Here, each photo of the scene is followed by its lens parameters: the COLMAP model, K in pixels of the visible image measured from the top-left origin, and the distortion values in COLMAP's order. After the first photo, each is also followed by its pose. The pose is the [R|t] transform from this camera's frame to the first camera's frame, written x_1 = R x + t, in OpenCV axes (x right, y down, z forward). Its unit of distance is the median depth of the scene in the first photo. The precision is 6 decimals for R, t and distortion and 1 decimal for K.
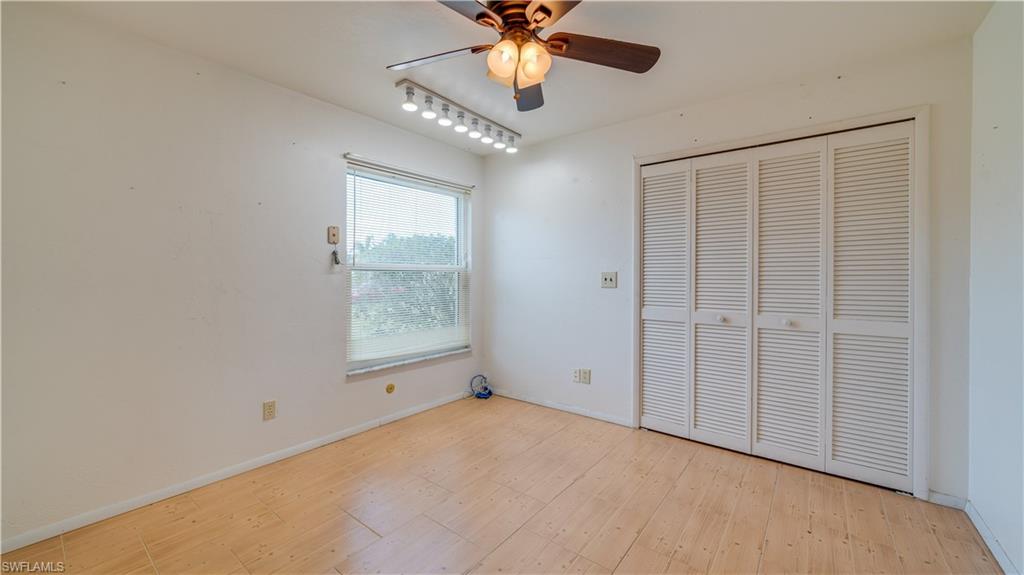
lens RADIAL K [[394.5, 0, 507.8], [0, 394.5, 284.6], [0, 0, 1]] dist [0.000131, 0.000010]
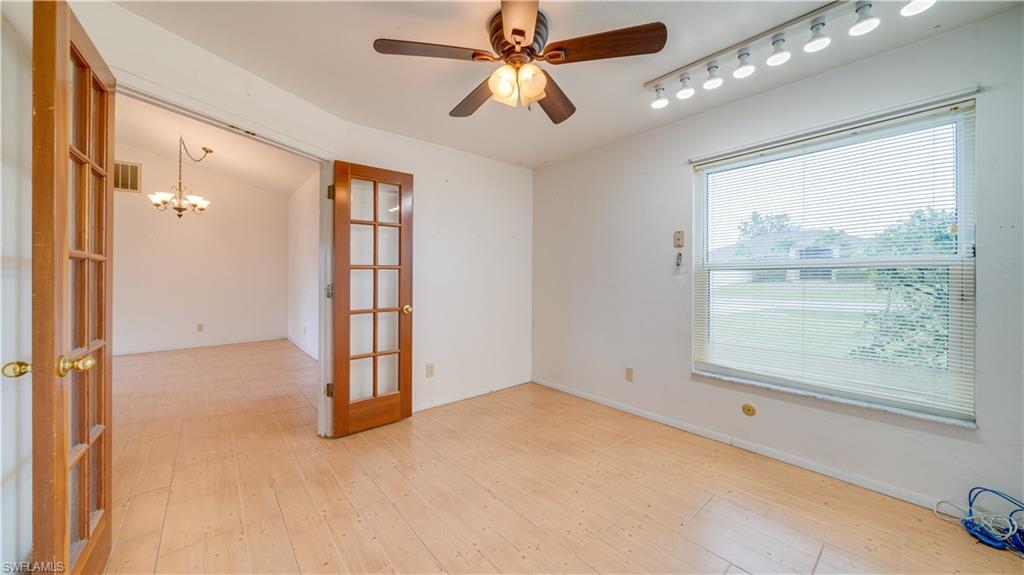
lens RADIAL K [[358.9, 0, 509.9], [0, 358.9, 280.7], [0, 0, 1]] dist [-0.000812, -0.000275]
pose [[-0.188173, 0.011130, -0.982073, 0.577829], [-0.016609, 0.999757, 0.014513, -0.016027], [0.981996, 0.019042, -0.187942, 0.674087]]
